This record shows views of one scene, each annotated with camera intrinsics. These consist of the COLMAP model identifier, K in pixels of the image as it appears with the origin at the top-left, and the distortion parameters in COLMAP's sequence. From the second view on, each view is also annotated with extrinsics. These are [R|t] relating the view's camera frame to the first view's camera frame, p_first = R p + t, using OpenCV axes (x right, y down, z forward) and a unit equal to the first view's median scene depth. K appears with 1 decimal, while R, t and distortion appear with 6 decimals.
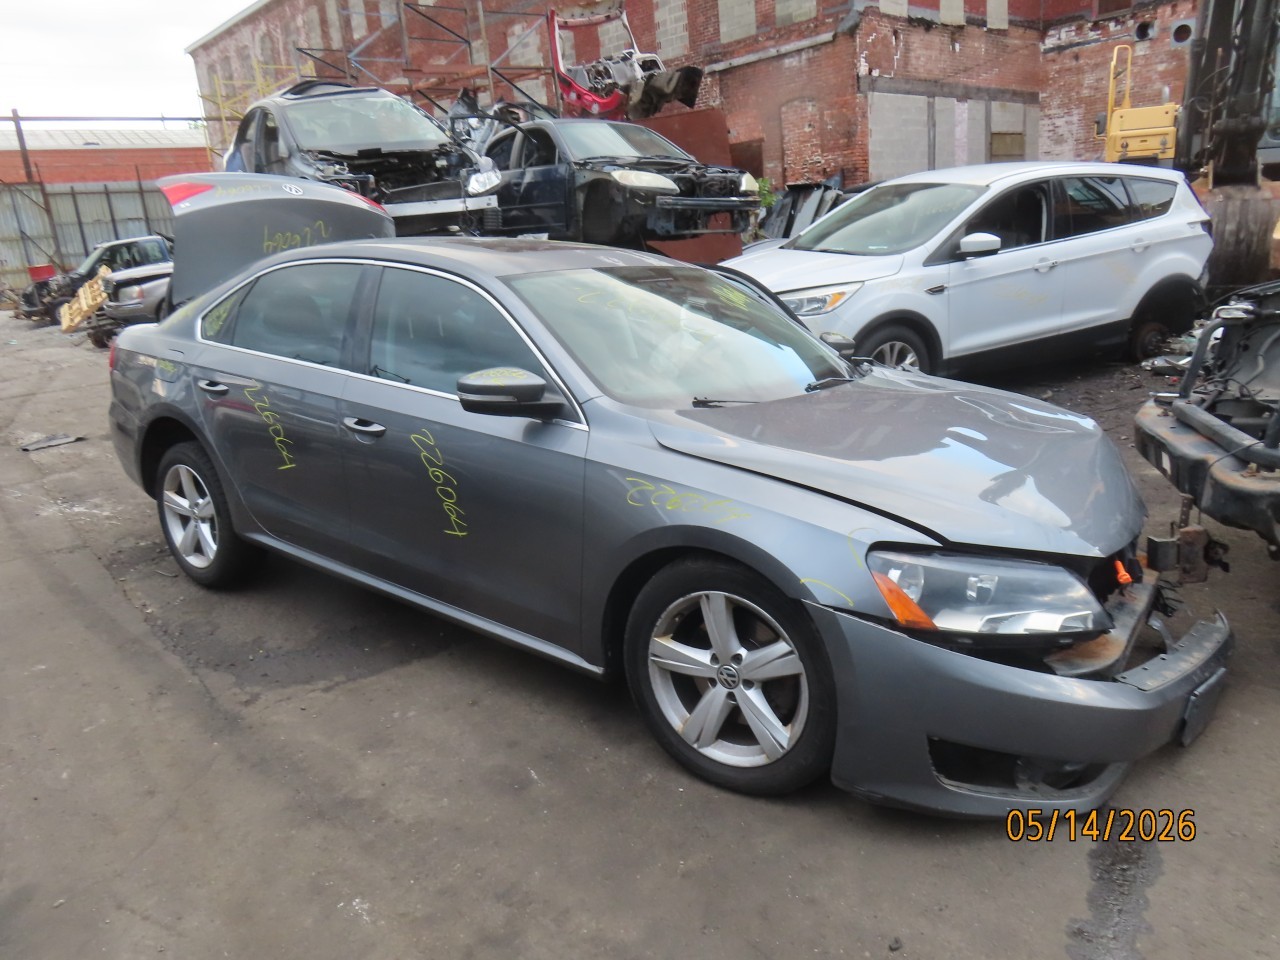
lens RADIAL K [[916.8, 0, 640.0], [0, 916.8, 480.0], [0, 0, 1]] dist [-0.004852, 0.001457]
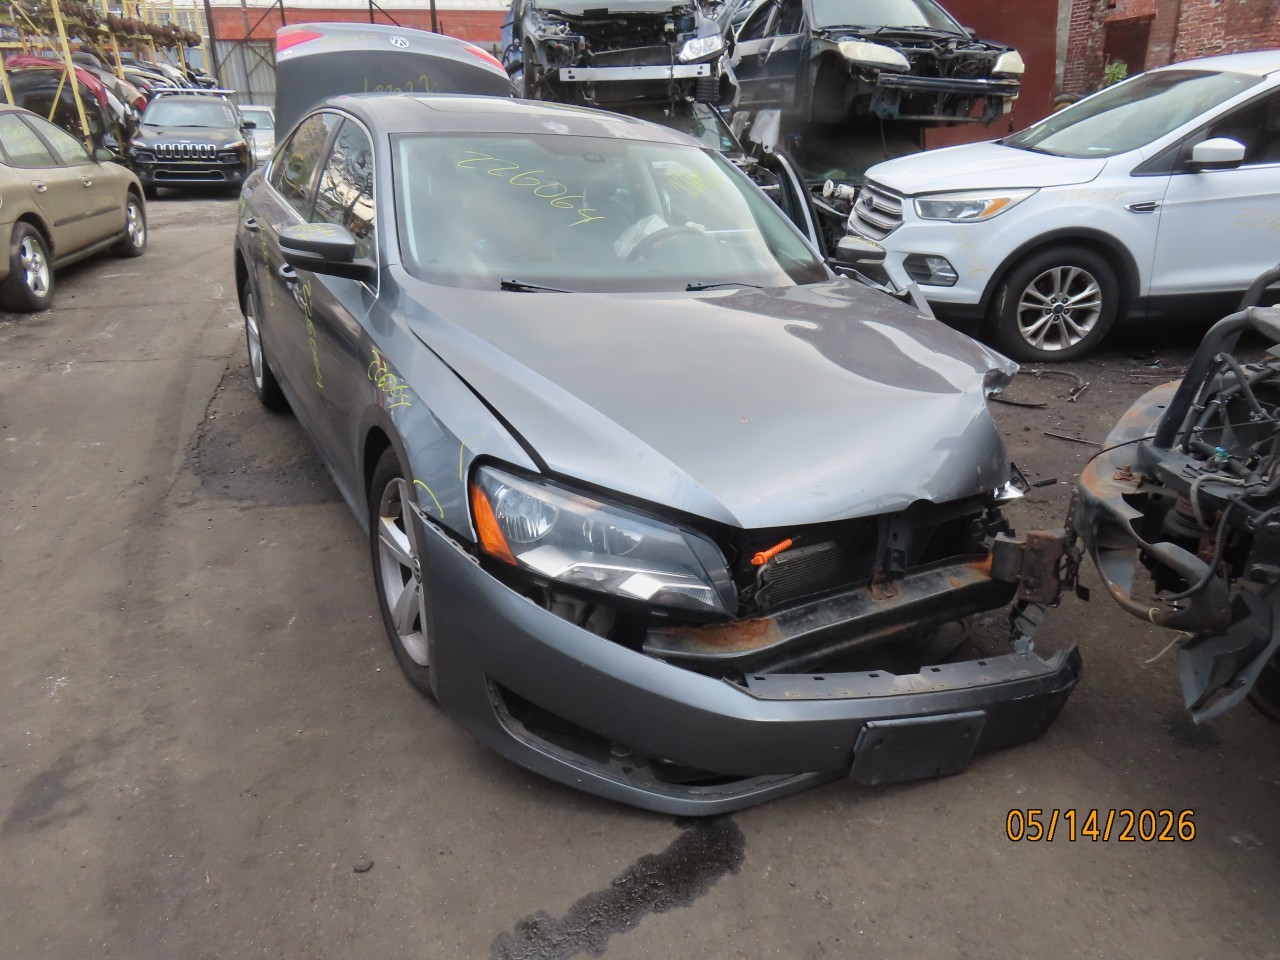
lens RADIAL K [[916.8, 0, 640.0], [0, 916.8, 480.0], [0, 0, 1]] dist [-0.004852, 0.001457]
pose [[0.918679, 0.199059, -0.341182, 0.187311], [-0.157665, 0.976739, 0.145335, -0.016535], [0.362176, -0.079724, 0.928694, 0.059918]]
